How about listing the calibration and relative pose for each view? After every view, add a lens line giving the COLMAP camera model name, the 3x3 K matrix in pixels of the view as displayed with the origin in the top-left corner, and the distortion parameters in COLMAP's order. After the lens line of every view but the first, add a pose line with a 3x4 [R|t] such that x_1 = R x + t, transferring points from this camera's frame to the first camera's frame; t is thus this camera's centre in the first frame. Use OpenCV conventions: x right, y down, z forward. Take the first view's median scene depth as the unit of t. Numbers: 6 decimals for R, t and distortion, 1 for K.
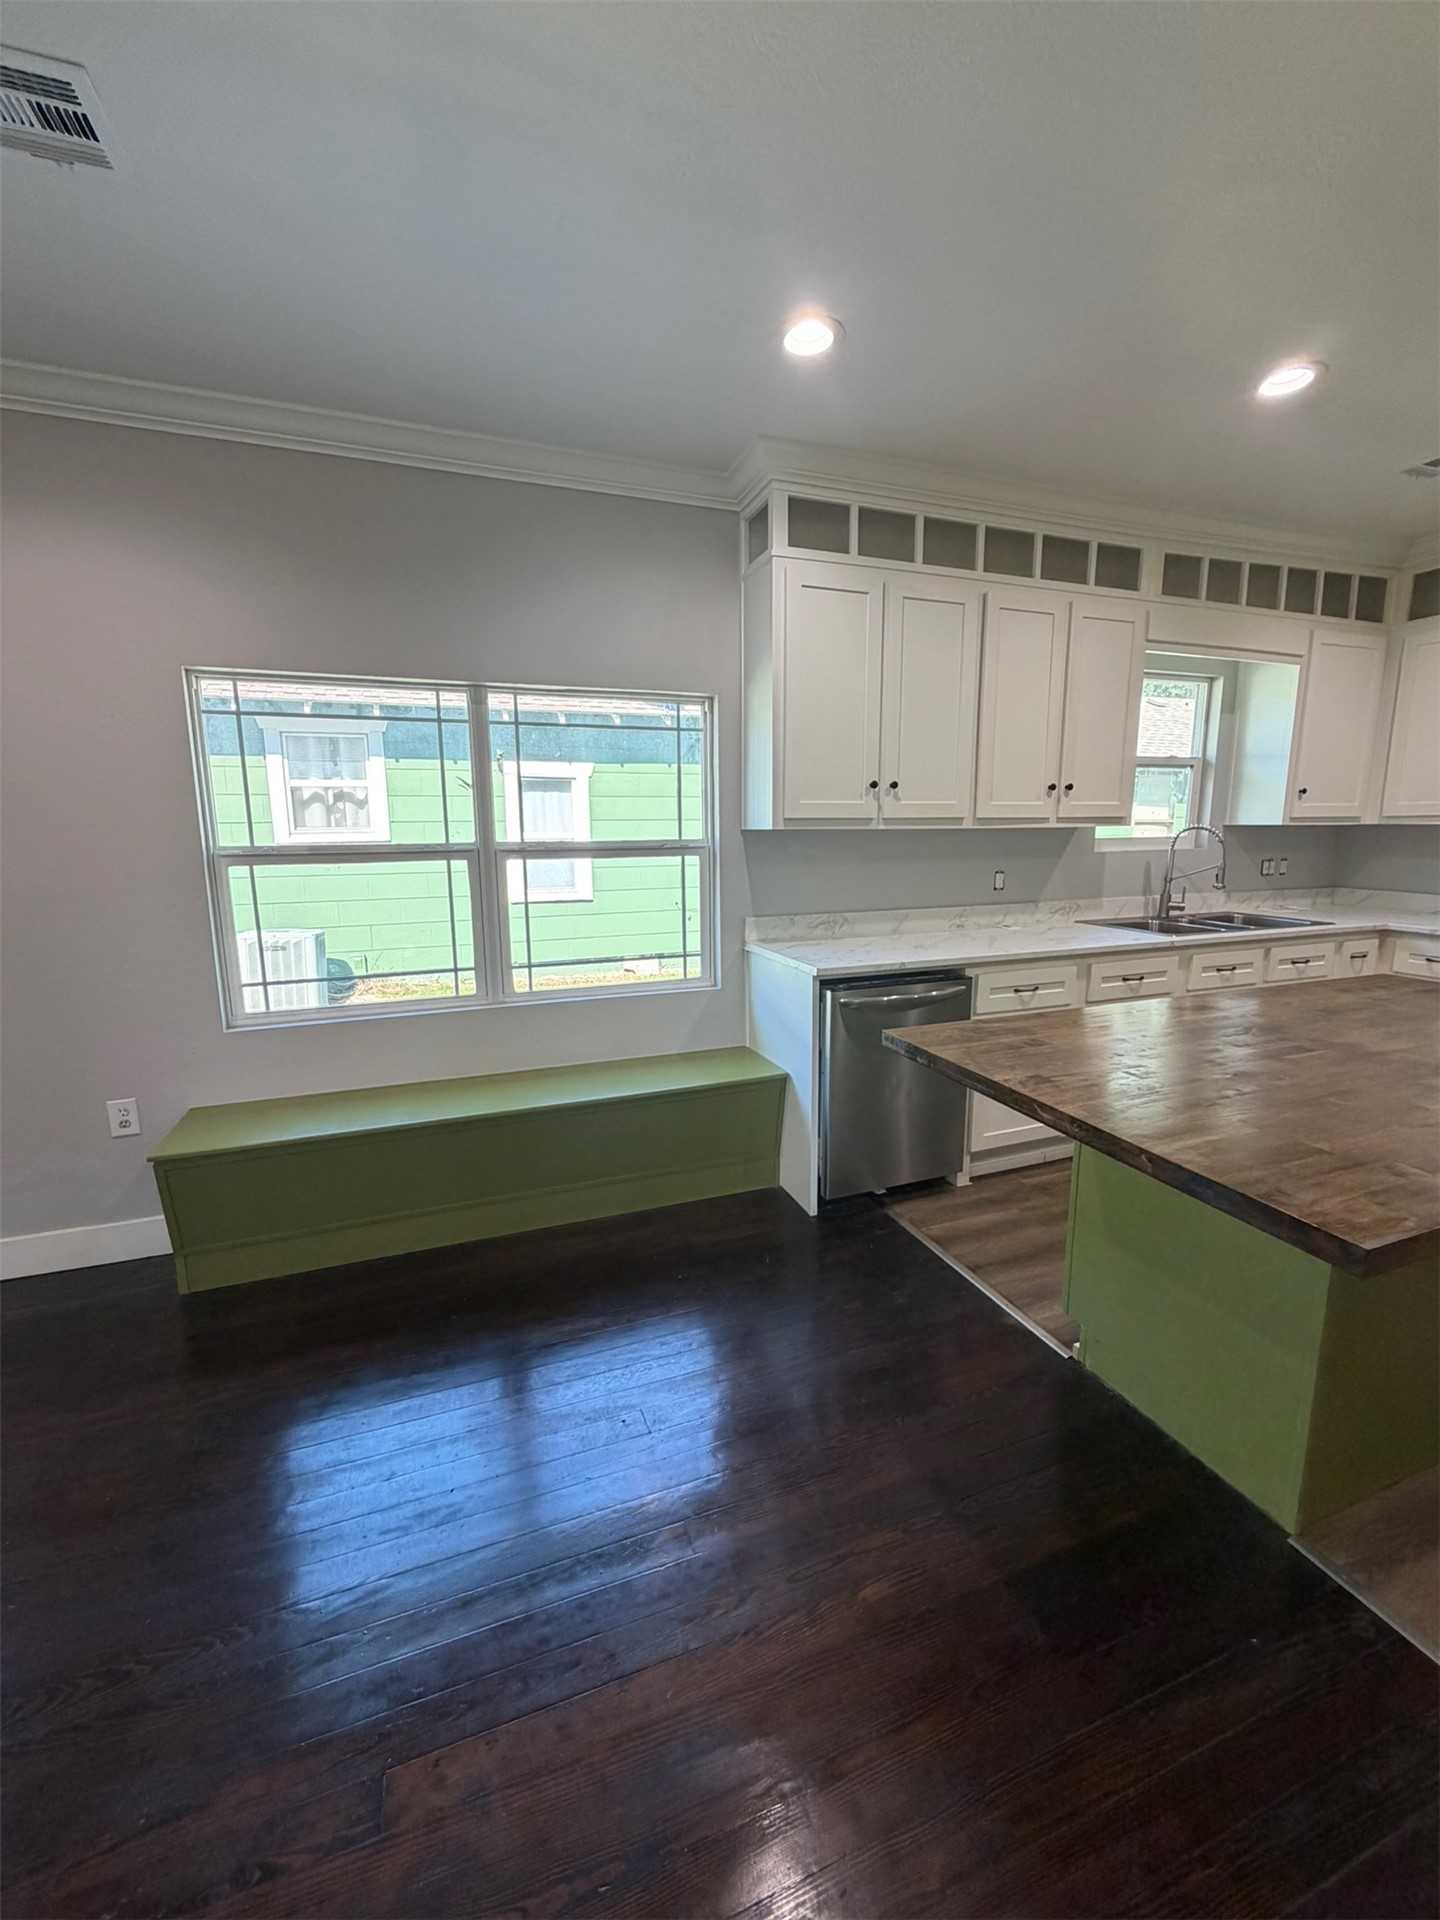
lens RADIAL K [[768.4, 0, 719.2], [0, 768.4, 954.4], [0, 0, 1]] dist [0.000205, -0.000014]
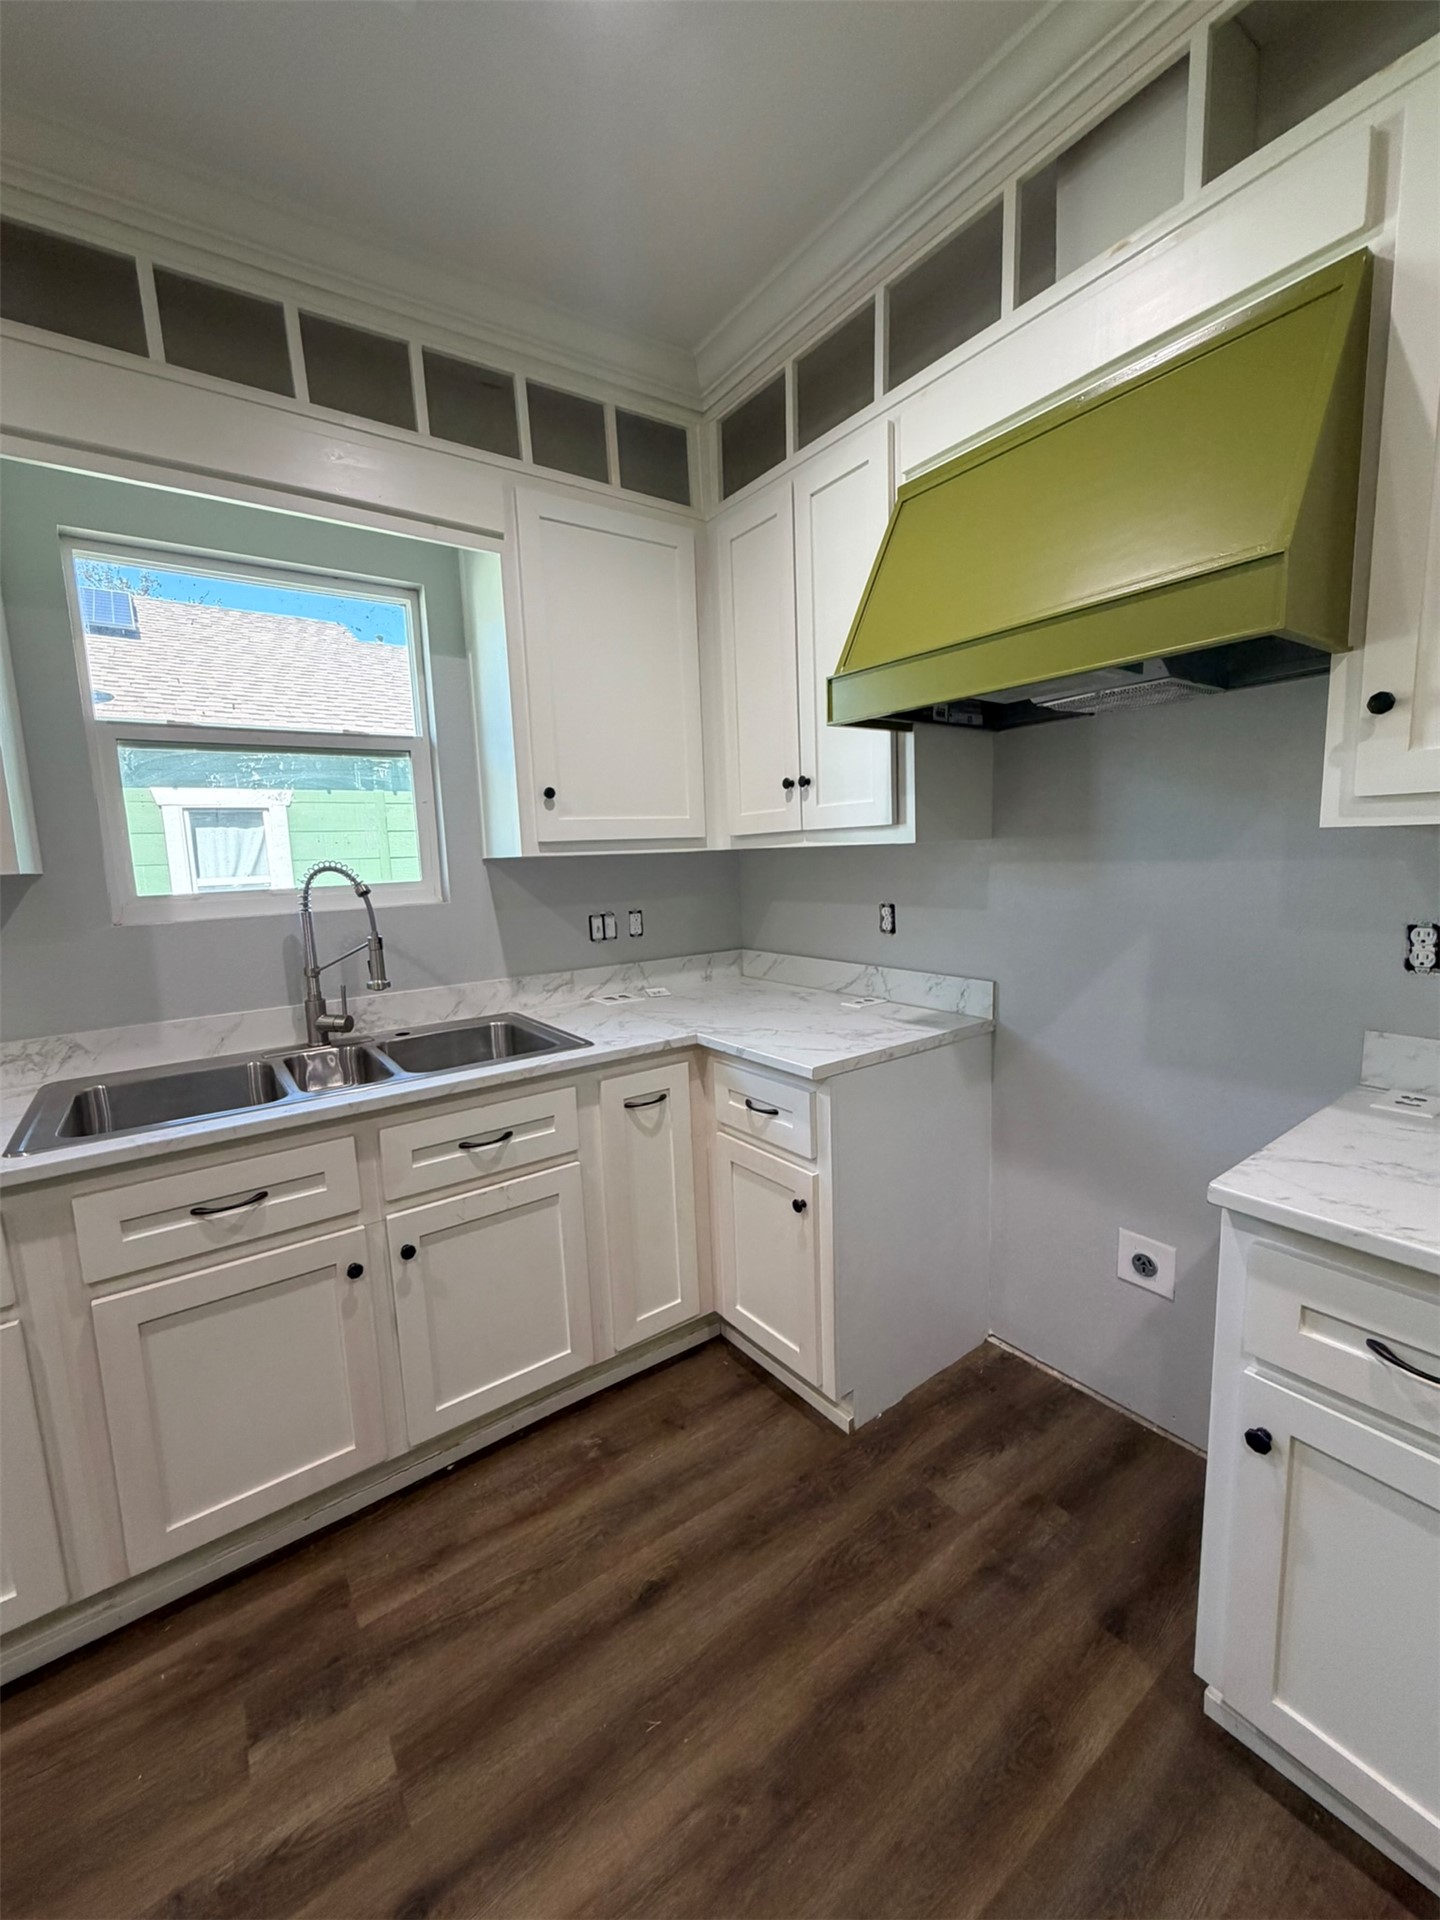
lens RADIAL K [[768.4, 0, 722.8], [0, 768.4, 956.7], [0, 0, 1]] dist [0.000205, -0.000014]
pose [[0.966616, -0.064736, 0.247916, 0.942203], [0.072926, 0.997049, -0.023987, -0.099555], [-0.245632, 0.041266, 0.968484, 0.587109]]
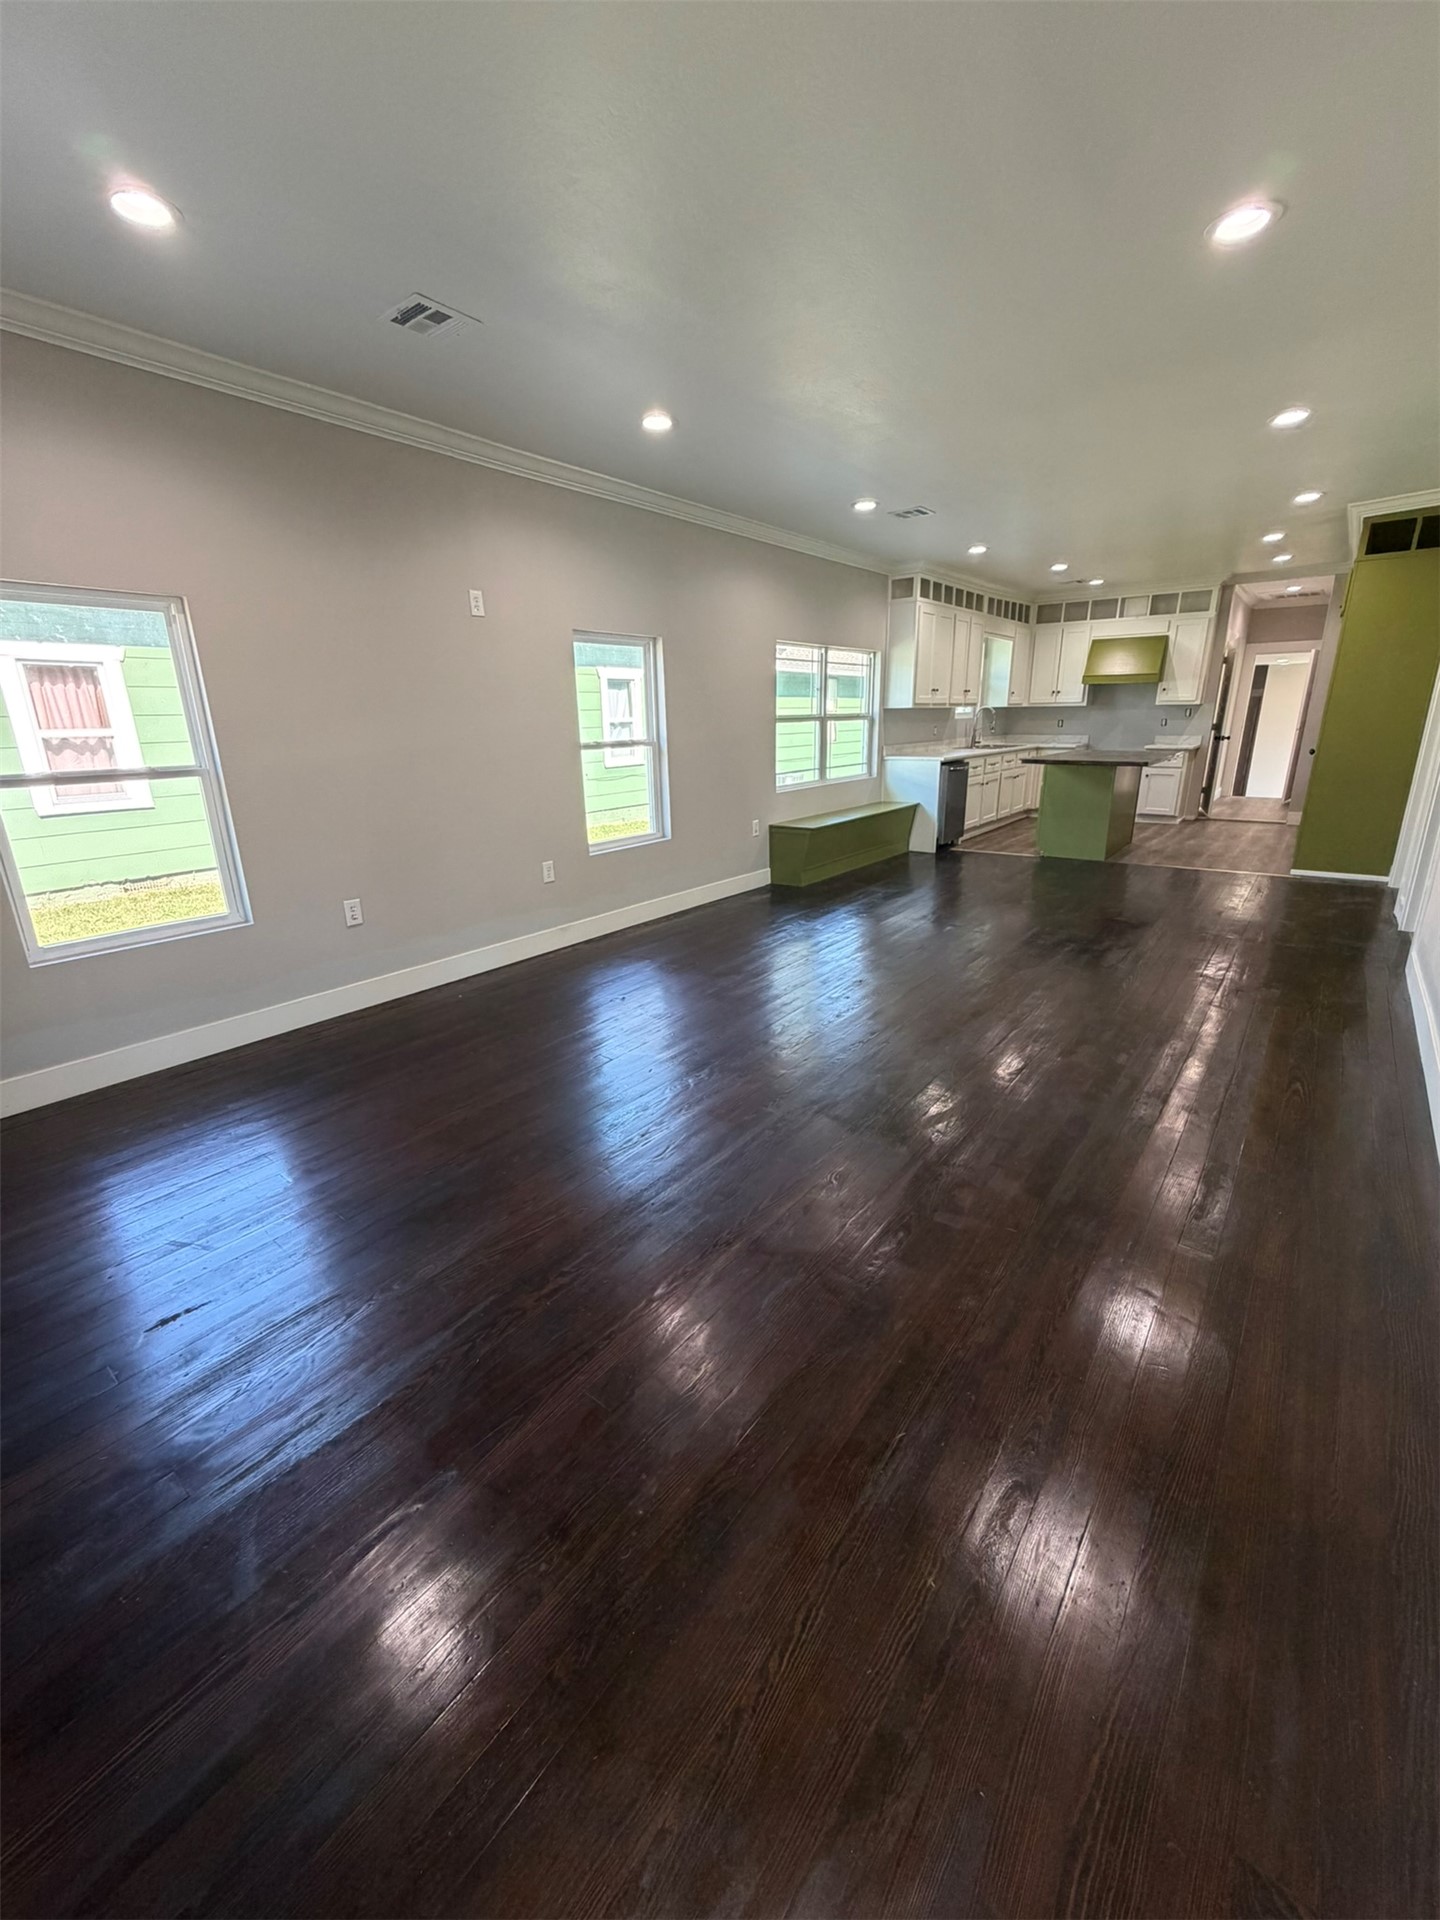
lens RADIAL K [[768.4, 0, 722.5], [0, 768.4, 958.3], [0, 0, 1]] dist [0.000205, -0.000014]
pose [[0.849775, -0.167522, 0.499818, -1.858679], [0.102051, 0.982503, 0.155796, 0.194441], [-0.517173, -0.081385, 0.852003, -0.927209]]
